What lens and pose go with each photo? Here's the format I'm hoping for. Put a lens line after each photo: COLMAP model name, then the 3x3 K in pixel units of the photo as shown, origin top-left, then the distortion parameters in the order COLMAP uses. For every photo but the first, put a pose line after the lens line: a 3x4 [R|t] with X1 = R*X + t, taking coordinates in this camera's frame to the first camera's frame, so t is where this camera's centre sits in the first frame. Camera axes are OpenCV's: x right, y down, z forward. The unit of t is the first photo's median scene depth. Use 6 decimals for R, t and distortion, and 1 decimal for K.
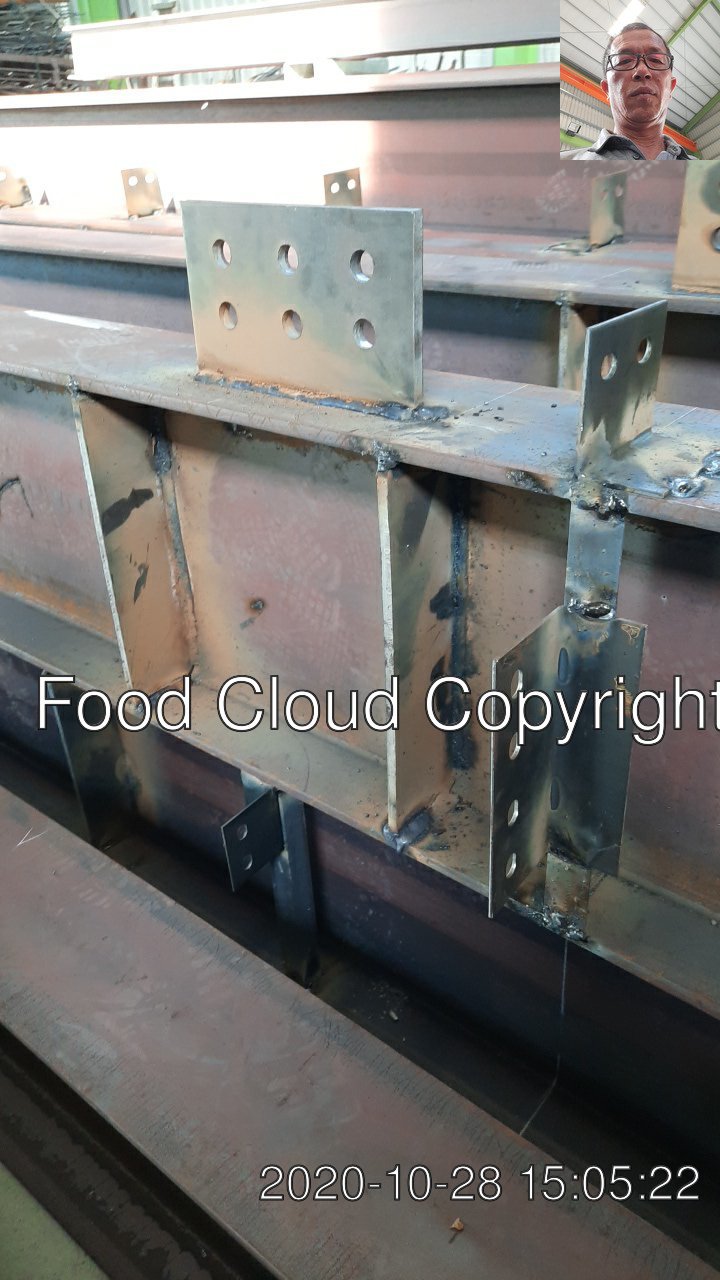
lens RADIAL K [[944.6, 0, 358.8], [0, 944.6, 641.6], [0, 0, 1]] dist [0.007374, -0.014131]
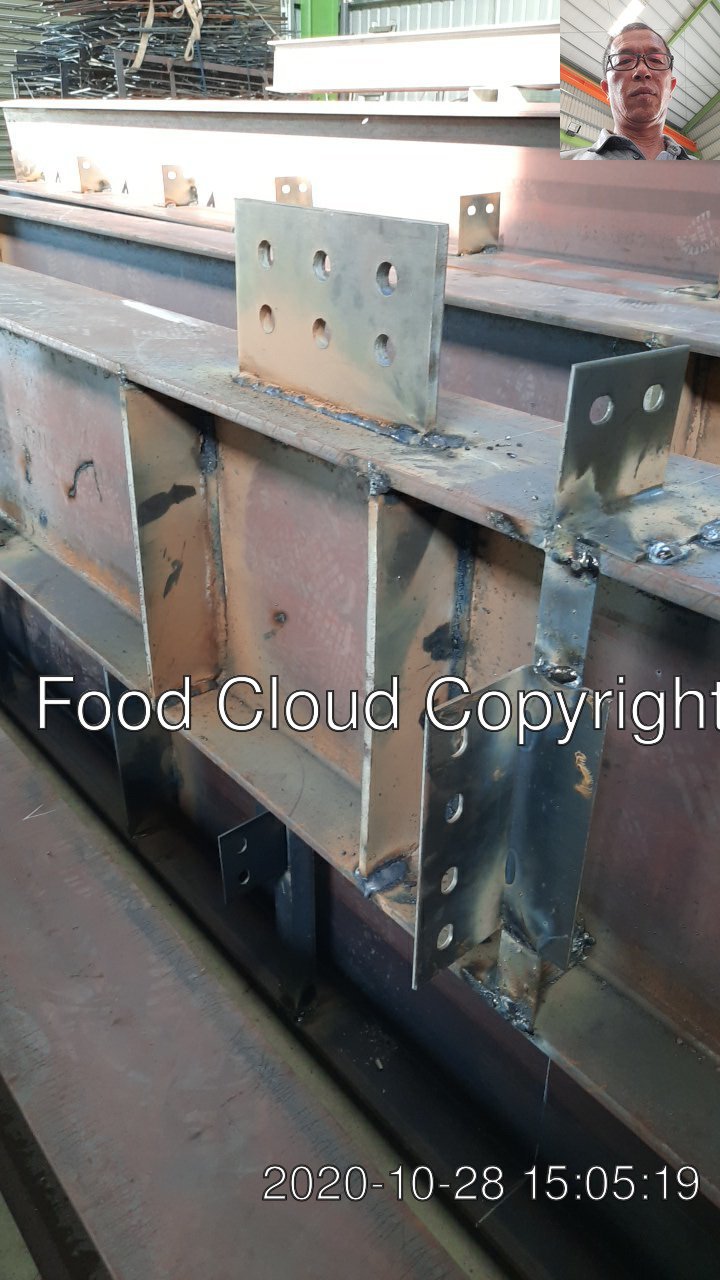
lens RADIAL K [[944.6, 0, 360.6], [0, 944.6, 637.3], [0, 0, 1]] dist [0.007374, -0.014131]
pose [[0.979699, 0.145295, -0.138130, 0.119183], [-0.148741, 0.988764, -0.014904, -0.017556], [0.134412, 0.035147, 0.990302, 0.050872]]
